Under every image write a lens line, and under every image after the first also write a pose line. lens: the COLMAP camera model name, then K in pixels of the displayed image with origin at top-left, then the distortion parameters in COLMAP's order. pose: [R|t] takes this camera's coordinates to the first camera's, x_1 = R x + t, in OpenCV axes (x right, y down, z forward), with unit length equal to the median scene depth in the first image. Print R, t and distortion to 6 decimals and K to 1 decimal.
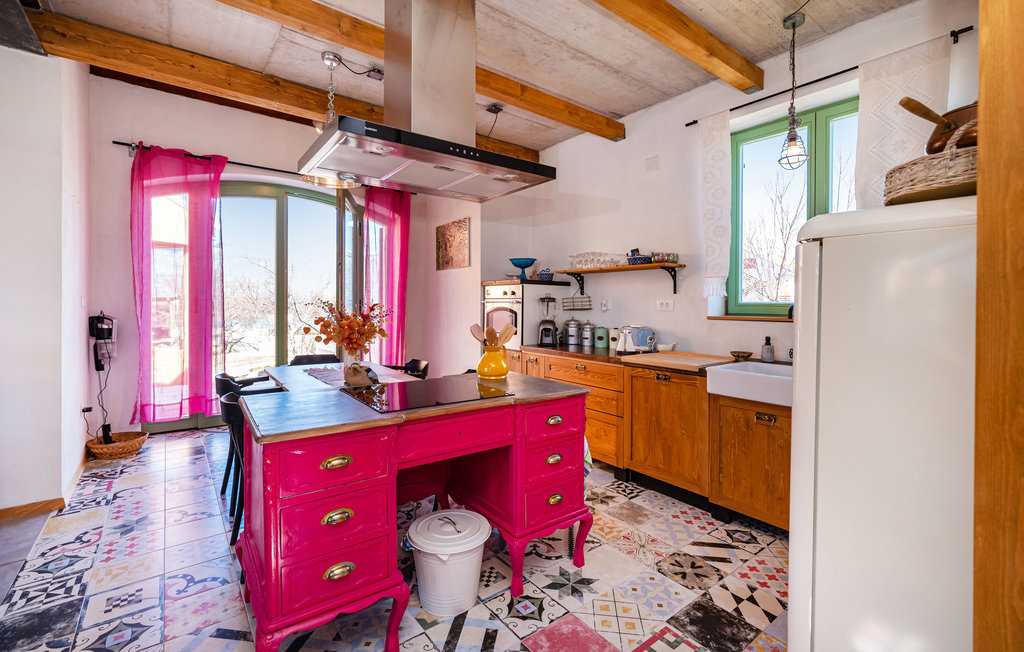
lens RADIAL K [[443.9, 0, 513.8], [0, 443.9, 316.3], [0, 0, 1]] dist [0.001488, -0.000122]
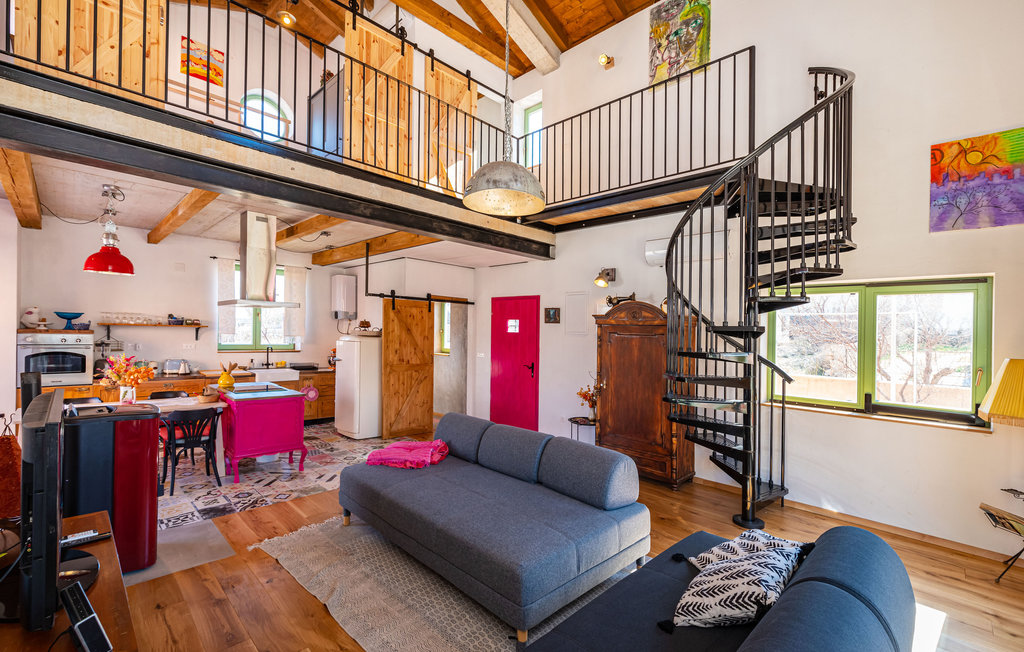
lens RADIAL K [[443.9, 0, 540.2], [0, 443.9, 348.7], [0, 0, 1]] dist [0.001488, -0.000122]
pose [[-0.182858, -0.050653, 0.981834, -1.810023], [-0.007142, 0.998714, 0.050194, -0.123268], [-0.983113, 0.002166, -0.182985, -0.097159]]
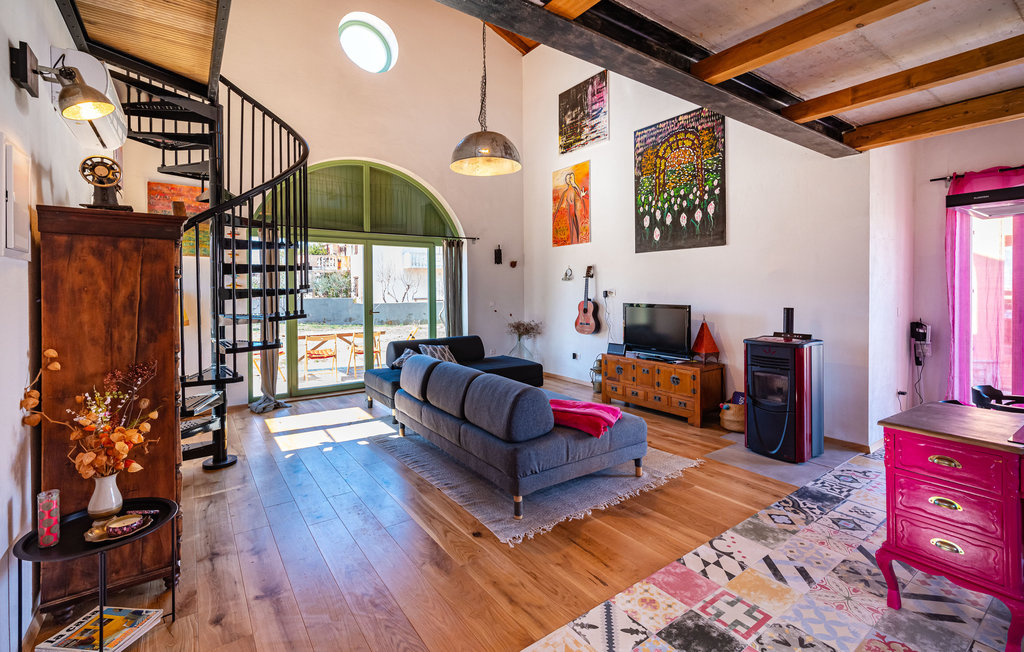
lens RADIAL K [[479.4, 0, 552.1], [0, 479.4, 302.0], [0, 0, 1]] dist [0.000880, 0.000091]
pose [[0.013560, -0.004108, -0.999900, 0.426124], [-0.025862, 0.999656, -0.004457, -0.025621], [0.999574, 0.025919, 0.013449, -0.057712]]
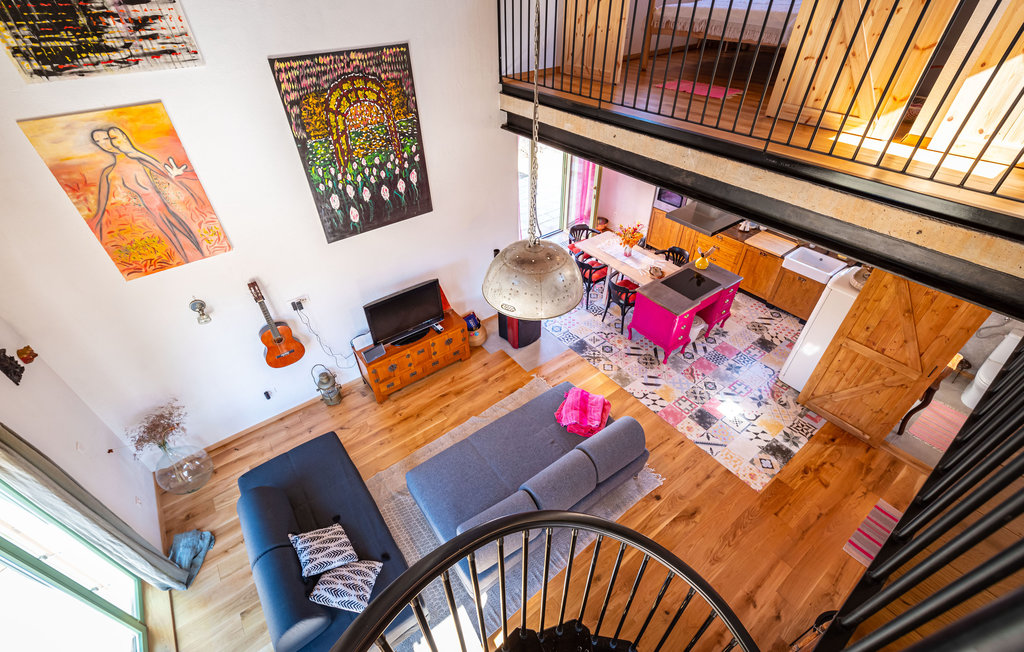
lens RADIAL K [[443.9, 0, 503.3], [0, 443.9, 327.7], [0, 0, 1]] dist [0.001488, -0.000122]
pose [[0.999986, -0.002780, -0.004595, -0.864714], [0.004970, 0.803165, 0.595736, -0.806297], [0.002035, -0.595750, 0.803167, -0.921552]]
